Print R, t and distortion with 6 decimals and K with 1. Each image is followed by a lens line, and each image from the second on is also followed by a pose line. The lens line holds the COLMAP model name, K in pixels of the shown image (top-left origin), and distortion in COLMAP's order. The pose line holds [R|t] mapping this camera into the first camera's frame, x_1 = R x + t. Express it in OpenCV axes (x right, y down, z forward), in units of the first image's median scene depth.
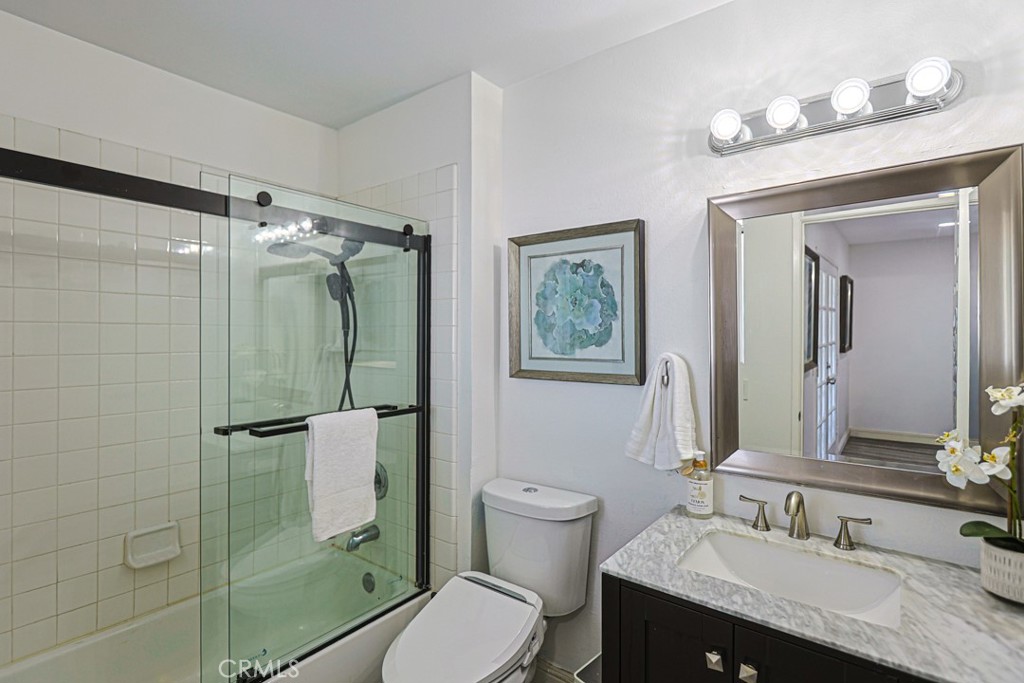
lens RADIAL K [[507.8, 0, 511.0], [0, 507.8, 334.0], [0, 0, 1]] dist [-0.000550, -0.000723]
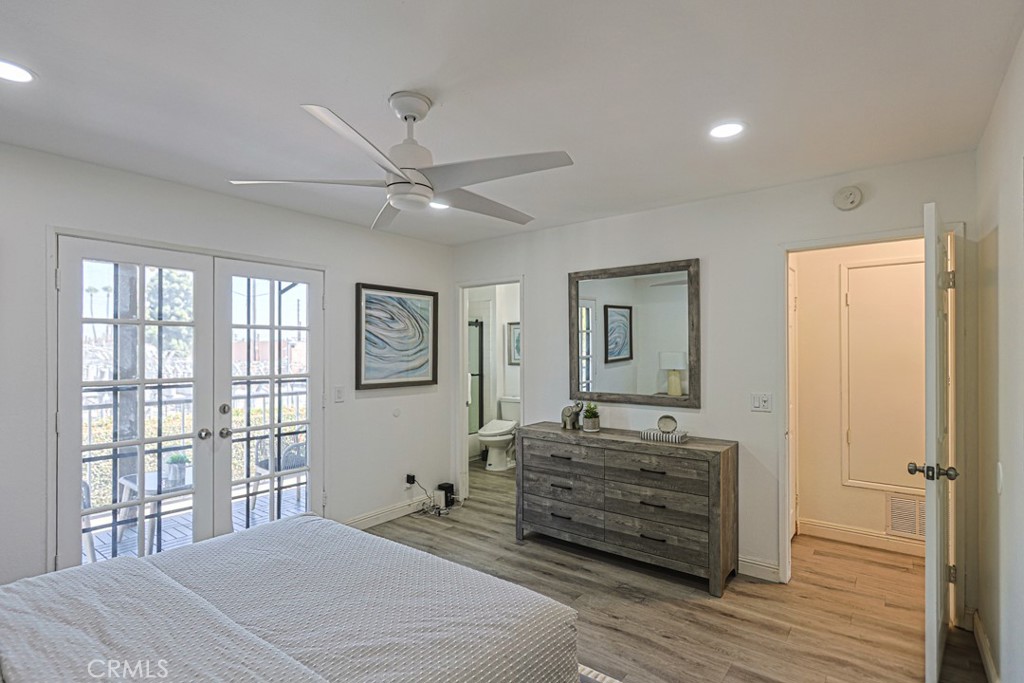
lens RADIAL K [[507.8, 0, 512.0], [0, 507.8, 347.0], [0, 0, 1]] dist [-0.000550, -0.000723]
pose [[0.999685, -0.008504, -0.023600, 0.102387], [0.008070, 0.999798, -0.018400, 0.028216], [0.023752, 0.018203, 0.999552, -2.289846]]
